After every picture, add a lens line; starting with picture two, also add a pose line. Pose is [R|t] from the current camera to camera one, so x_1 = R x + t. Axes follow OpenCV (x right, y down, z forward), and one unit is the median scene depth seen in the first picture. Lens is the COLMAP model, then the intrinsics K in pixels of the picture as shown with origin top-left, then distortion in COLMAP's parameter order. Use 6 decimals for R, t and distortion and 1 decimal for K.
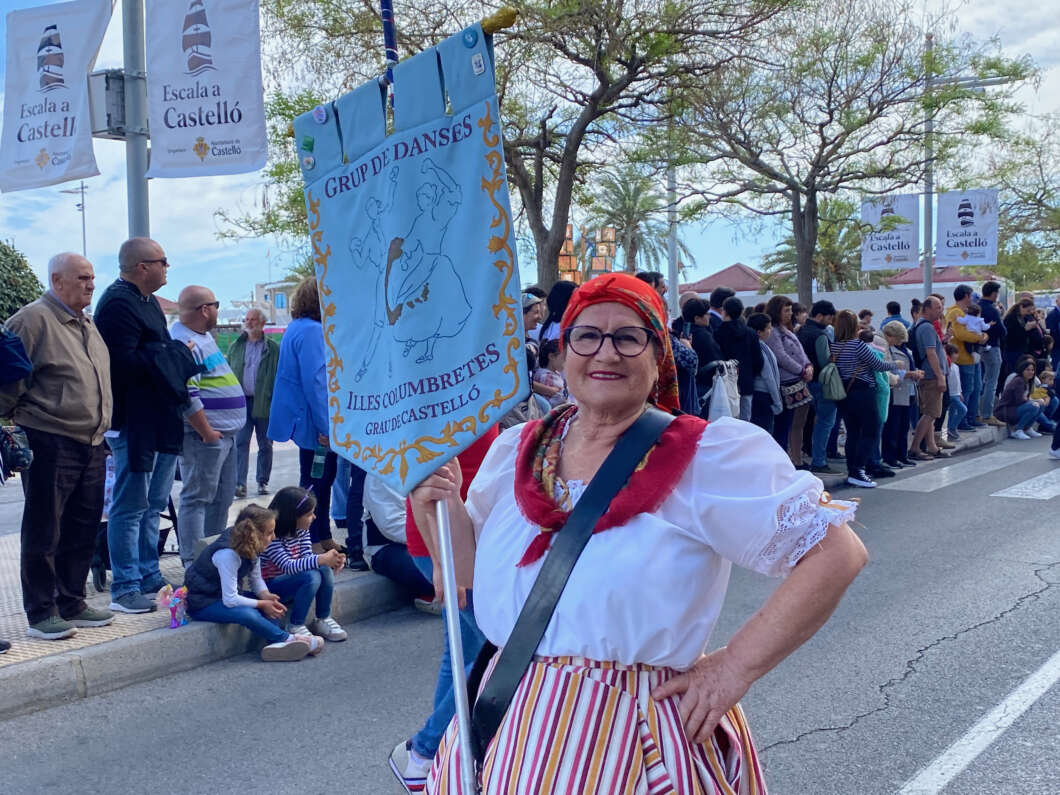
lens RADIAL K [[1257.8, 0, 530.0], [0, 1257.8, 397.5], [0, 0, 1]] dist [0.006357, -0.024635]
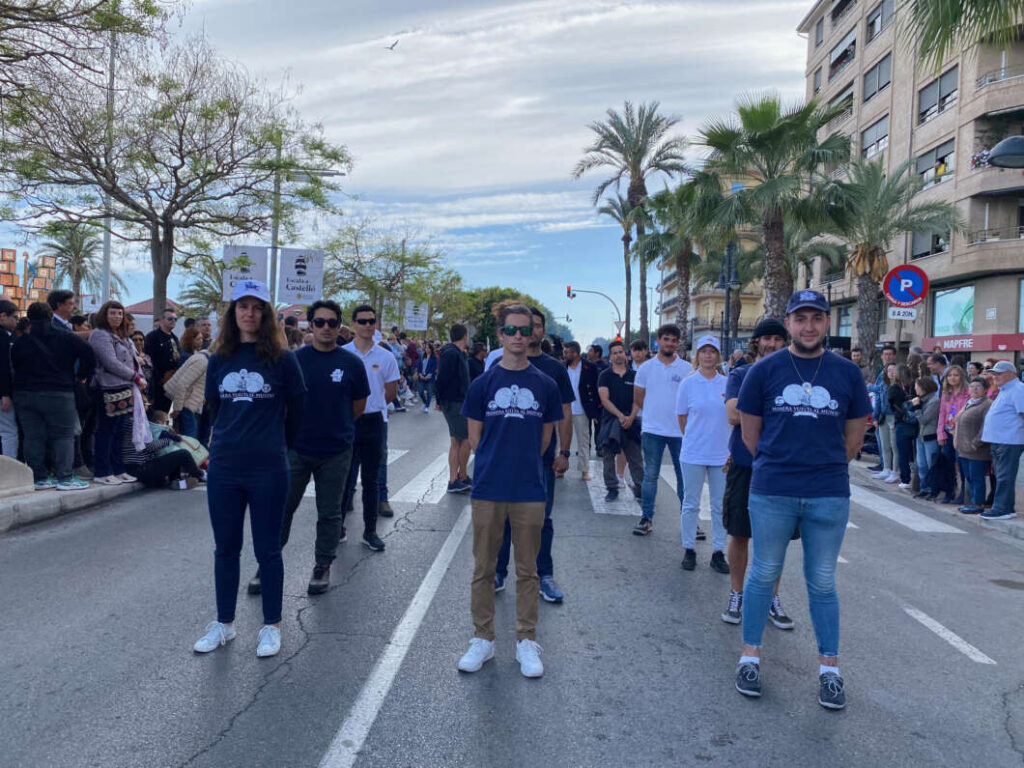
lens RADIAL K [[774.1, 0, 512.0], [0, 774.1, 384.0], [0, 0, 1]] dist [0.000884, -0.000254]
pose [[0.834623, 0.043228, 0.549123, 0.088265], [-0.037700, 0.999061, -0.021347, -0.008744], [-0.549530, -0.002886, 0.835469, 0.182703]]
